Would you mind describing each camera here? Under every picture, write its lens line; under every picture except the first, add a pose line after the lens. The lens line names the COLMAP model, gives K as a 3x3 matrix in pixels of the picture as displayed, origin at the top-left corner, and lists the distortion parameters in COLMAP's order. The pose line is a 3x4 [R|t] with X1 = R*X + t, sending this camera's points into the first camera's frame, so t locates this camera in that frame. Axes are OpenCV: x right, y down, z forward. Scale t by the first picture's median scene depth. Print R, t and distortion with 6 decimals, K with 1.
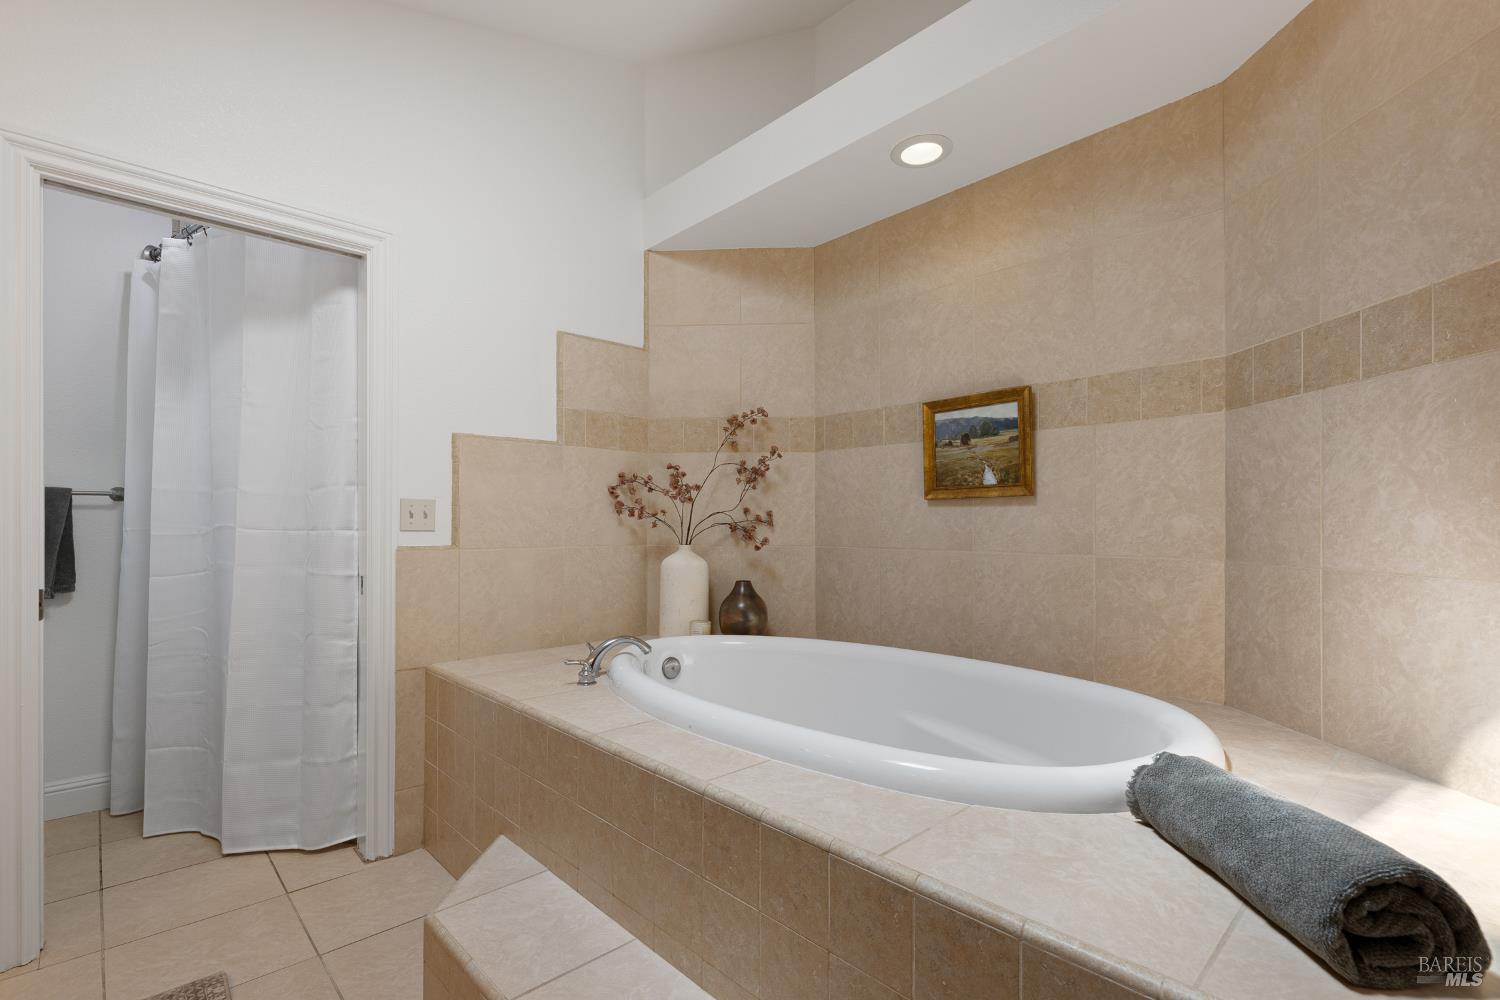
lens RADIAL K [[674.3, 0, 738.5], [0, 674.3, 532.6], [0, 0, 1]] dist [0.000267, -0.001257]
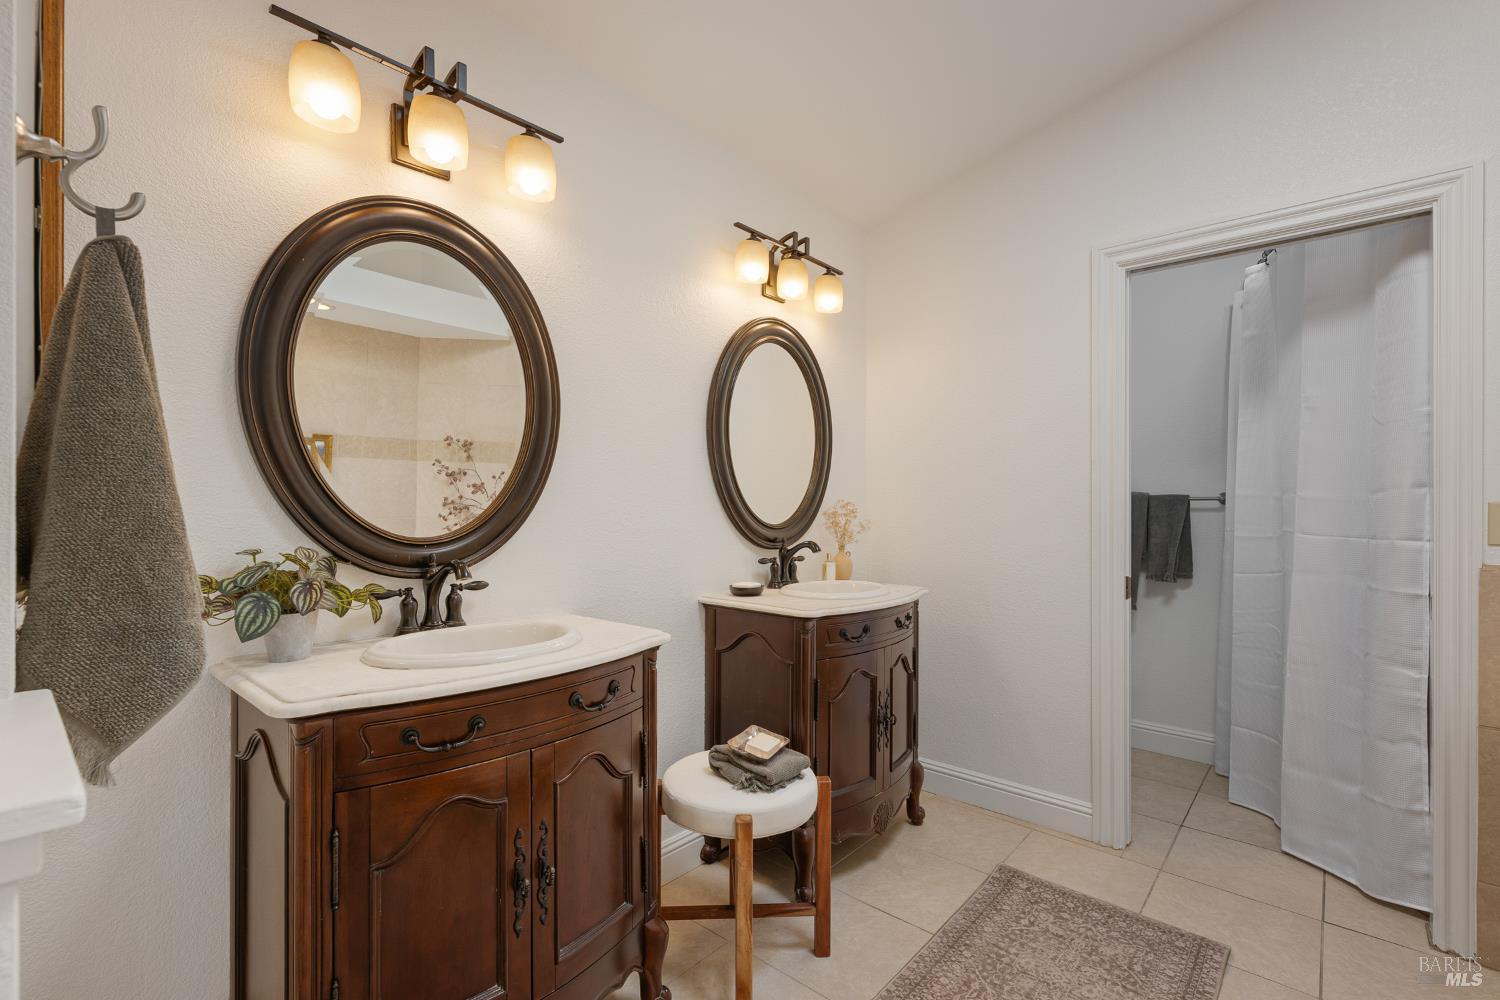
lens RADIAL K [[674.3, 0, 762.2], [0, 674.3, 518.3], [0, 0, 1]] dist [0.000267, -0.001257]
pose [[0.112661, 0.015163, -0.993518, 0.156127], [-0.017474, 0.999759, 0.013276, -0.026956], [0.993480, 0.015865, 0.112899, 0.089593]]
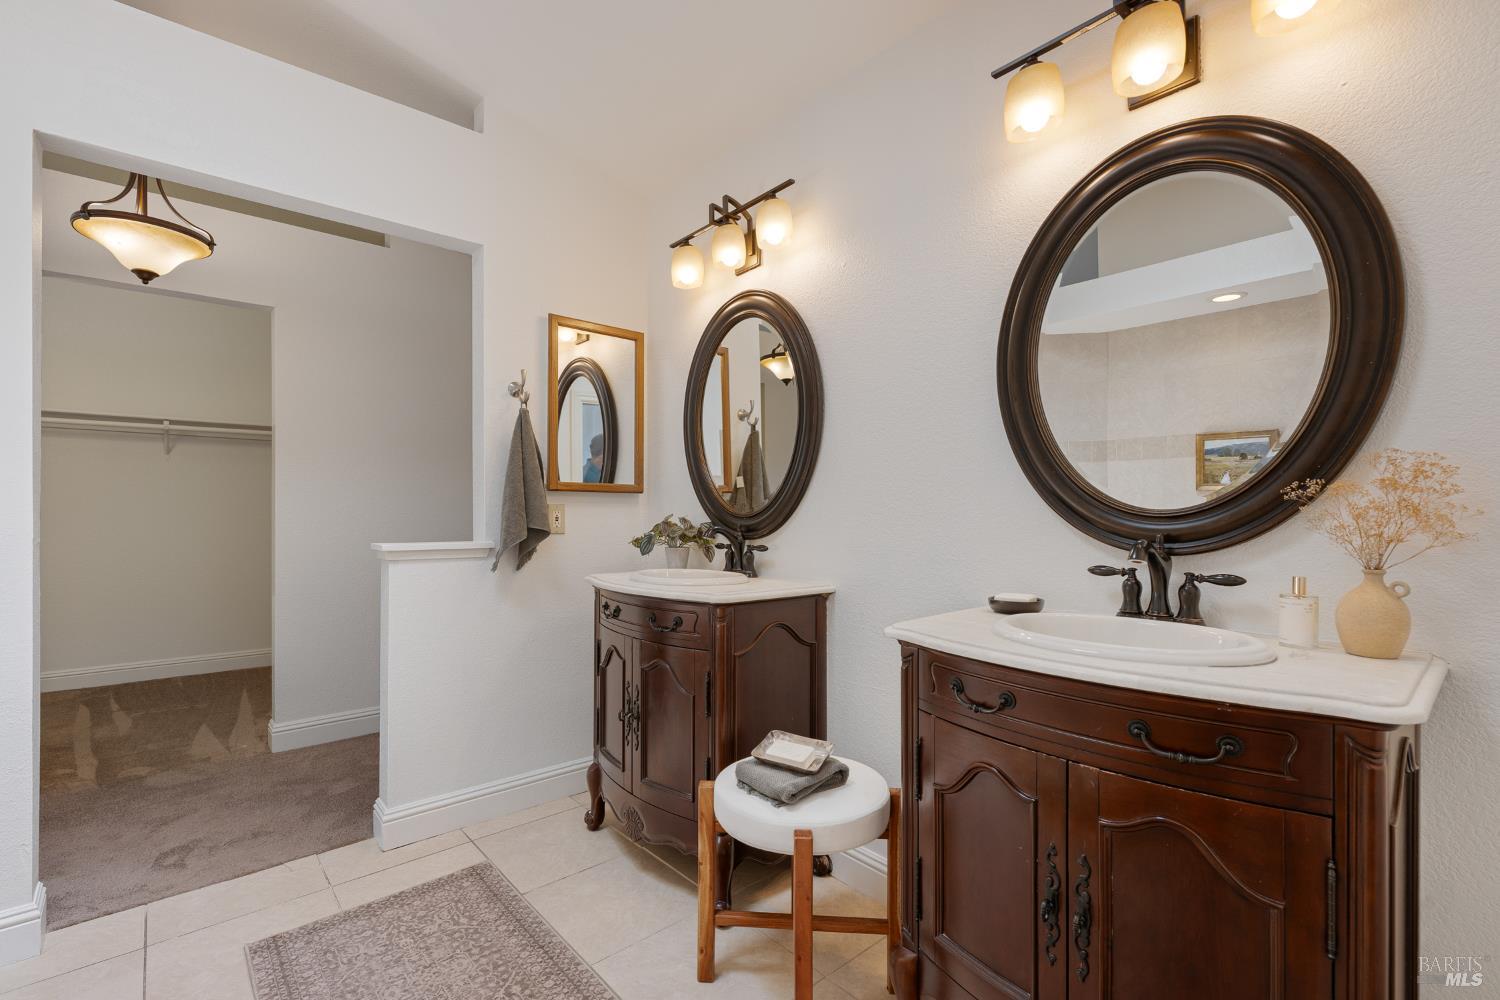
lens RADIAL K [[674.3, 0, 724.3], [0, 674.3, 513.5], [0, 0, 1]] dist [0.000267, -0.001257]
pose [[-0.999003, -0.000458, 0.044644, -0.714356], [0.000425, 0.999805, 0.019760, -0.013213], [-0.044645, 0.019759, -0.998808, 1.007706]]
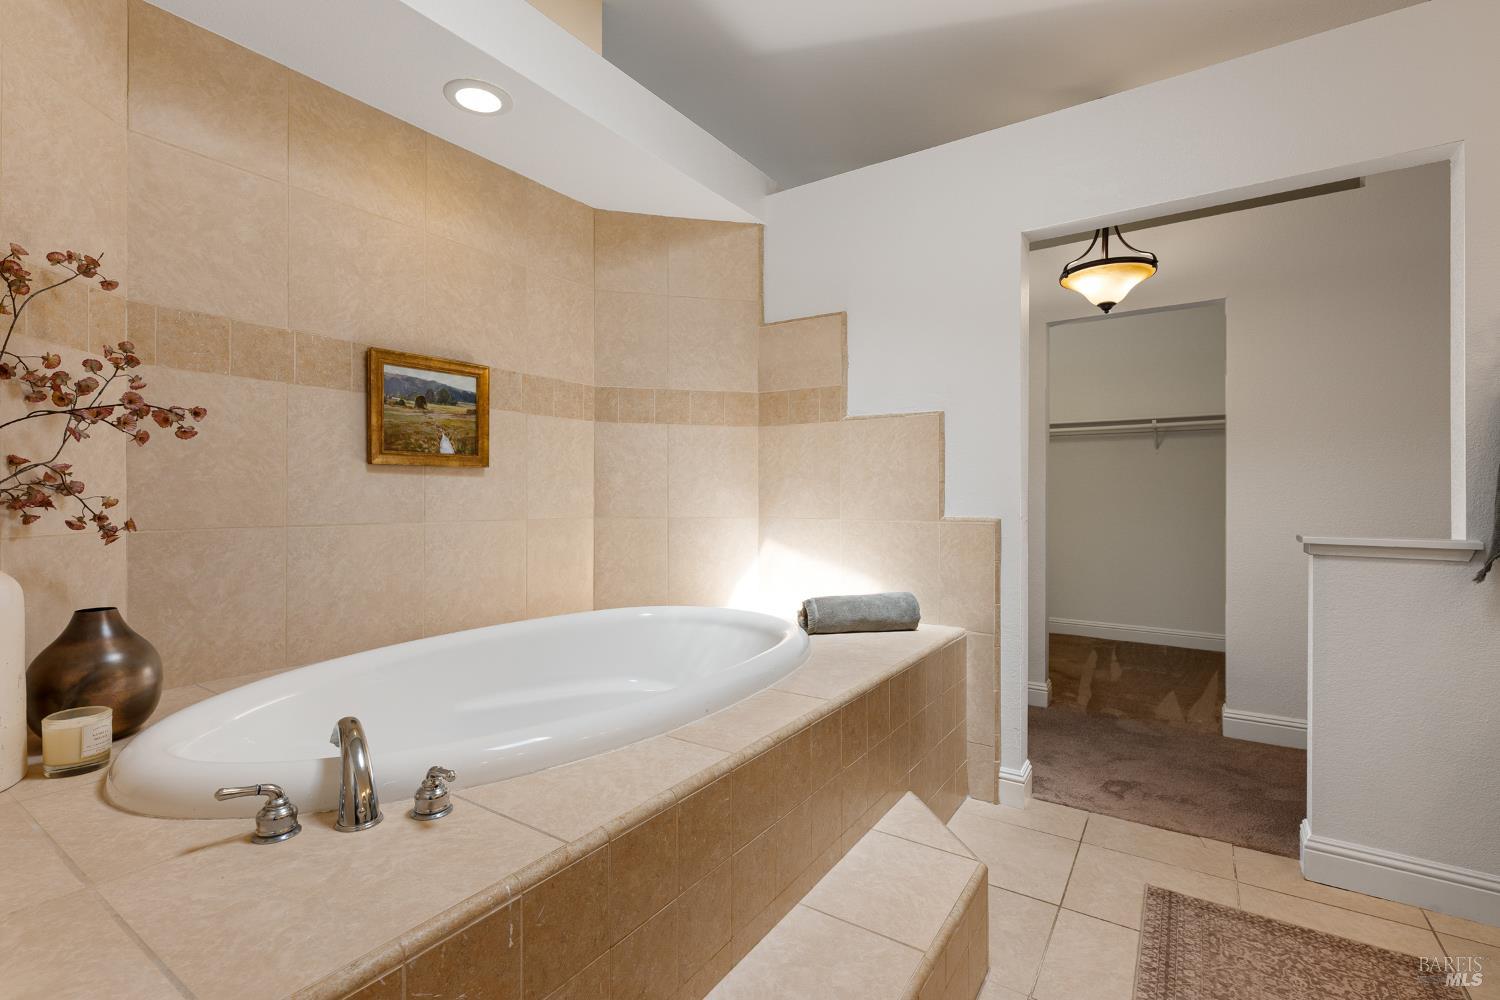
lens RADIAL K [[674.3, 0, 747.3], [0, 674.3, 498.7], [0, 0, 1]] dist [0.000267, -0.001257]
pose [[-0.220418, -0.005138, 0.975392, -0.837189], [0.008619, 0.999937, 0.007215, -0.010683], [-0.975367, 0.009998, -0.220360, 0.966219]]
